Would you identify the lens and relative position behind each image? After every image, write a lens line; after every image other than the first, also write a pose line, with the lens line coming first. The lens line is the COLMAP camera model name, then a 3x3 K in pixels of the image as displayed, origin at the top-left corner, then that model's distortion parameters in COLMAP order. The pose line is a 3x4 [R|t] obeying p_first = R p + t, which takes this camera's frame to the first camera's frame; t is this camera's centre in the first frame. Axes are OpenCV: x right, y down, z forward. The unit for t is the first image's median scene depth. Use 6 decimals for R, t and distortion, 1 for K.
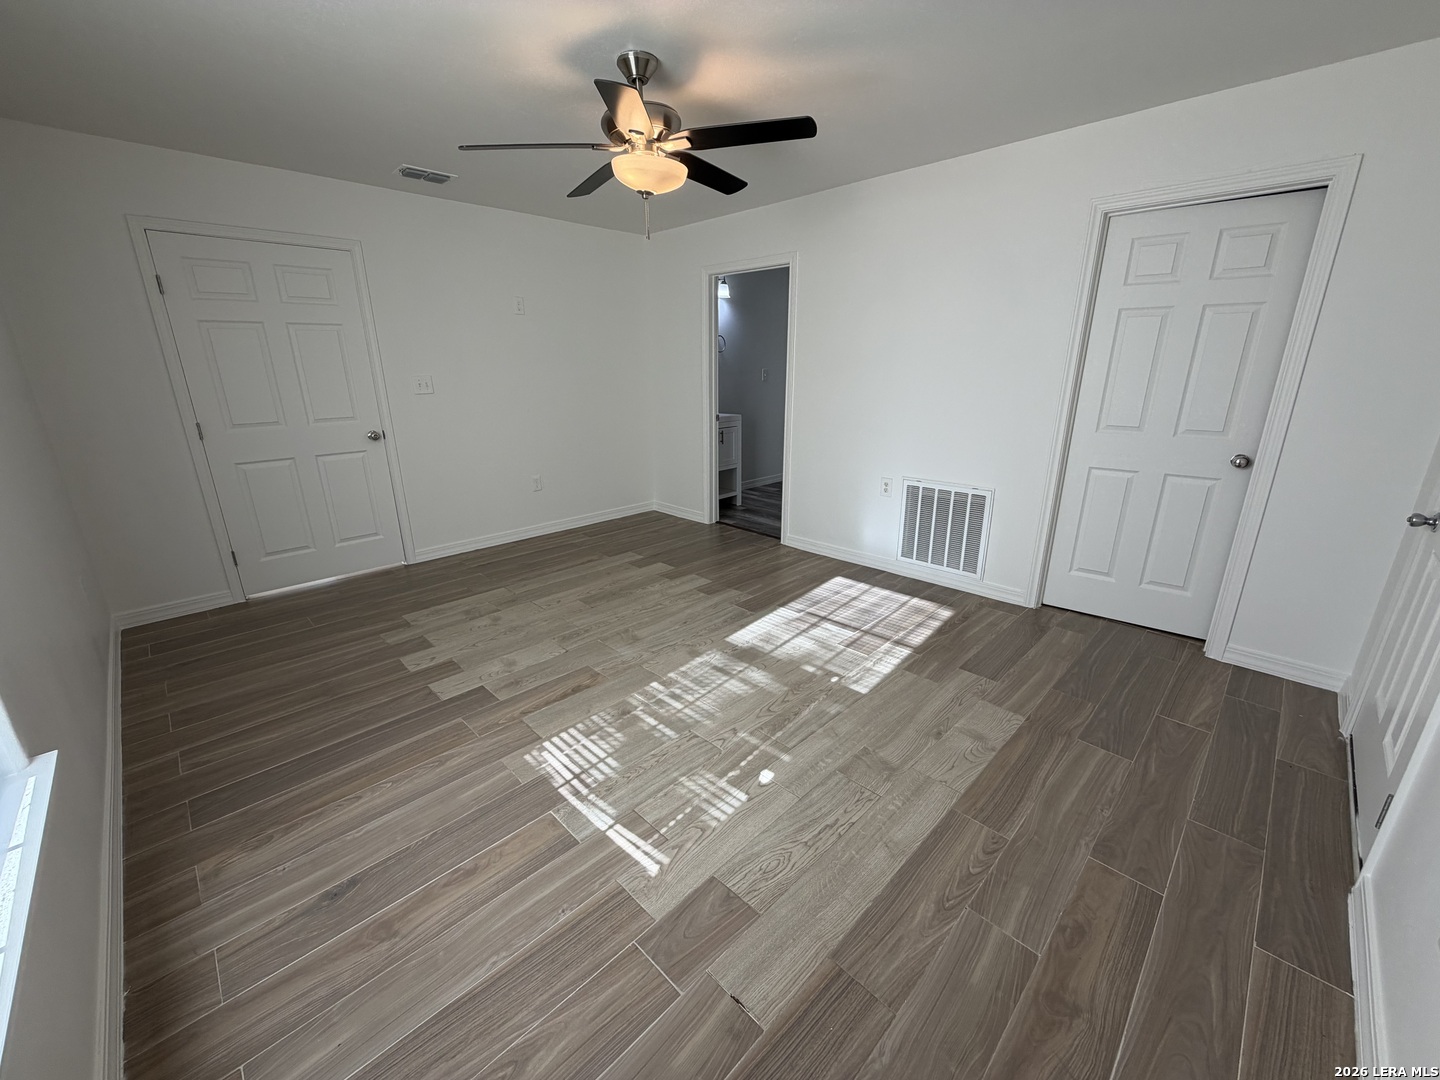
lens RADIAL K [[573.9, 0, 720.0], [0, 573.9, 540.0], [0, 0, 1]] dist [0.000820, -0.000099]
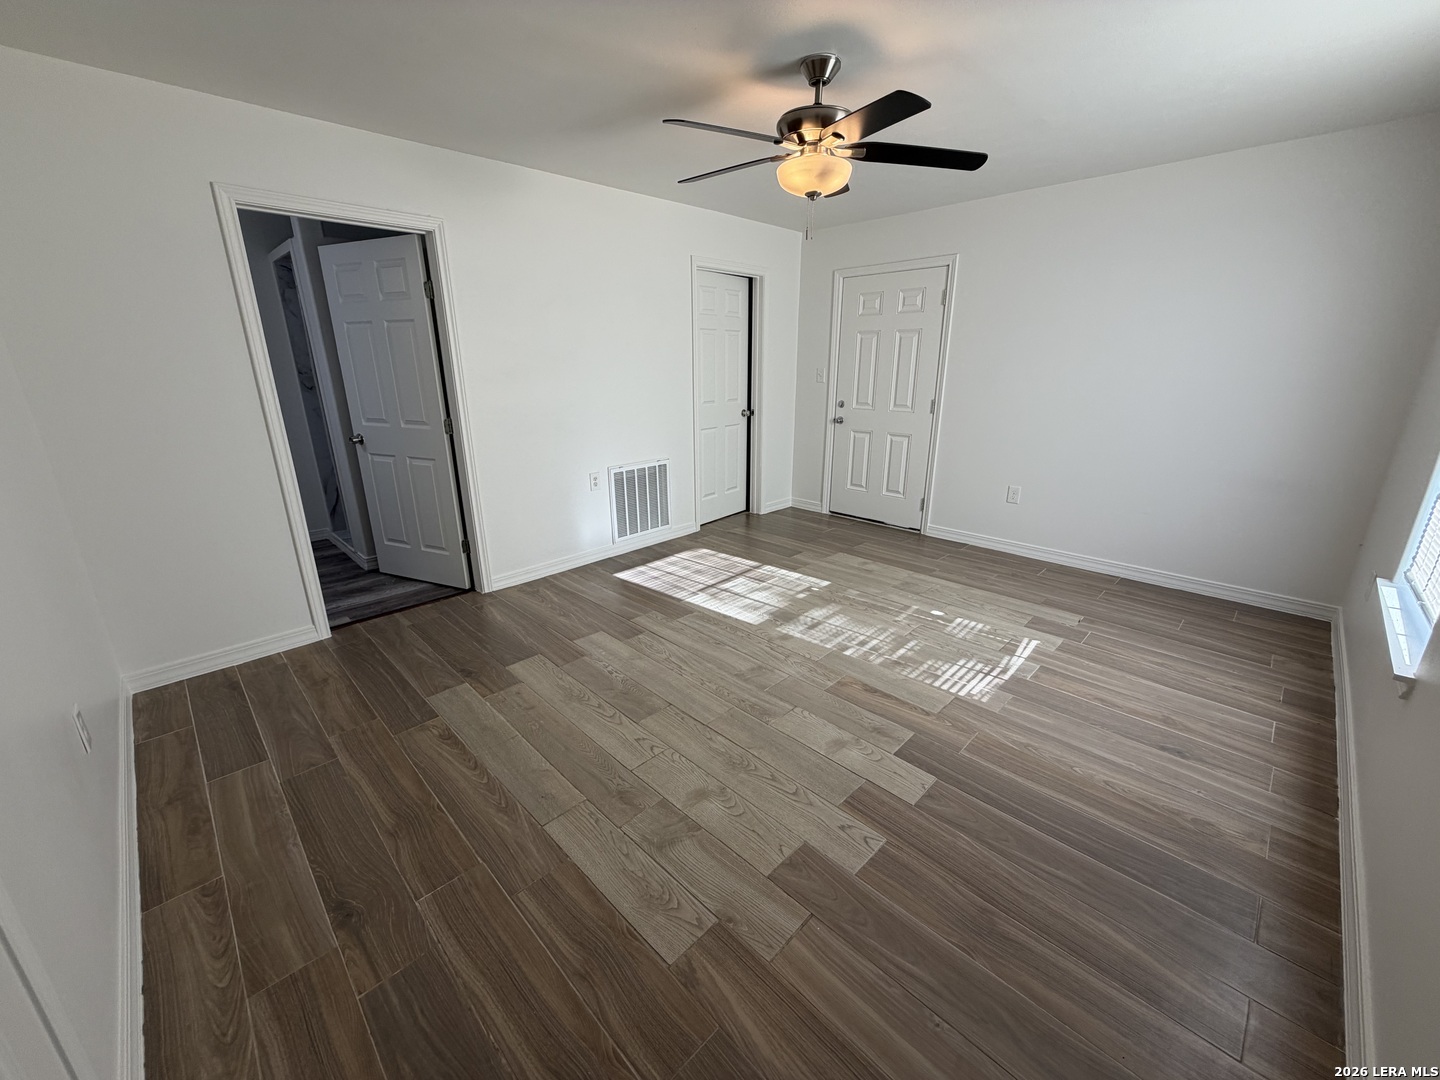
lens RADIAL K [[573.9, 0, 720.0], [0, 573.9, 540.0], [0, 0, 1]] dist [0.000820, -0.000099]
pose [[0.002673, -0.296928, 0.954896, -0.996363], [0.301065, 0.910834, 0.282383, -0.298028], [-0.953600, 0.286731, 0.091830, 0.967855]]
